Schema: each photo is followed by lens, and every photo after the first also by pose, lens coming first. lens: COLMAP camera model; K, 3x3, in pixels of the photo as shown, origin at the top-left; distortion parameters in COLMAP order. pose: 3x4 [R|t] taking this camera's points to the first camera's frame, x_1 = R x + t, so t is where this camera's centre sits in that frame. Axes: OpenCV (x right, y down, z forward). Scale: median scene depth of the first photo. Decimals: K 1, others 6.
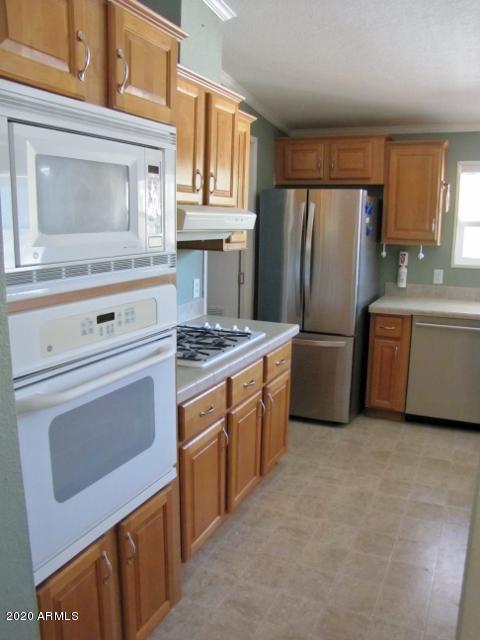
lens RADIAL K [[544.1, 0, 242.2], [0, 544.1, 325.3], [0, 0, 1]] dist [-0.160880, 0.124535]
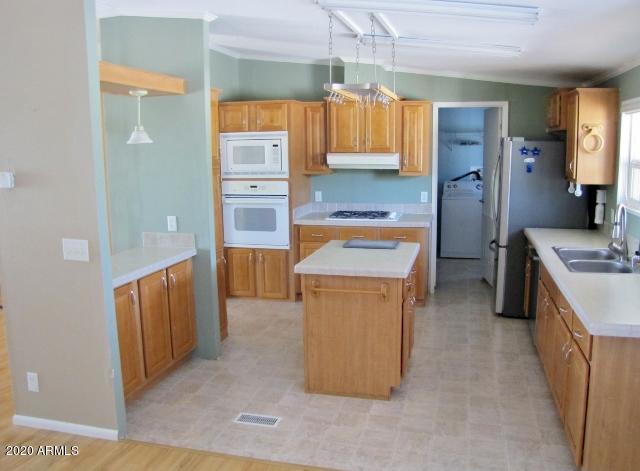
lens RADIAL K [[544.1, 0, 339.2], [0, 544.1, 234.6], [0, 0, 1]] dist [-0.160880, 0.124535]
pose [[0.191882, 0.146434, -0.970432, 1.317258], [-0.178930, 0.977453, 0.112114, -0.080992], [0.964969, 0.152127, 0.213758, 0.310130]]
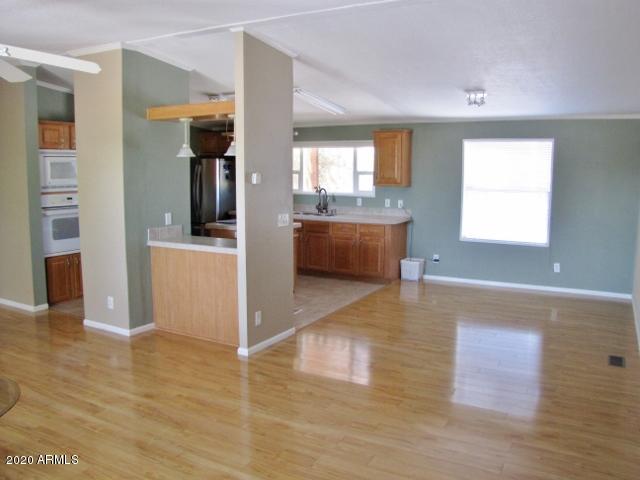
lens RADIAL K [[544.1, 0, 318.7], [0, 544.1, 235.7], [0, 0, 1]] dist [-0.160880, 0.124535]
pose [[0.996192, 0.007317, -0.086880, 0.756212], [-0.013283, 0.997577, -0.068295, 0.196298], [0.086170, 0.069189, 0.993875, -1.071153]]
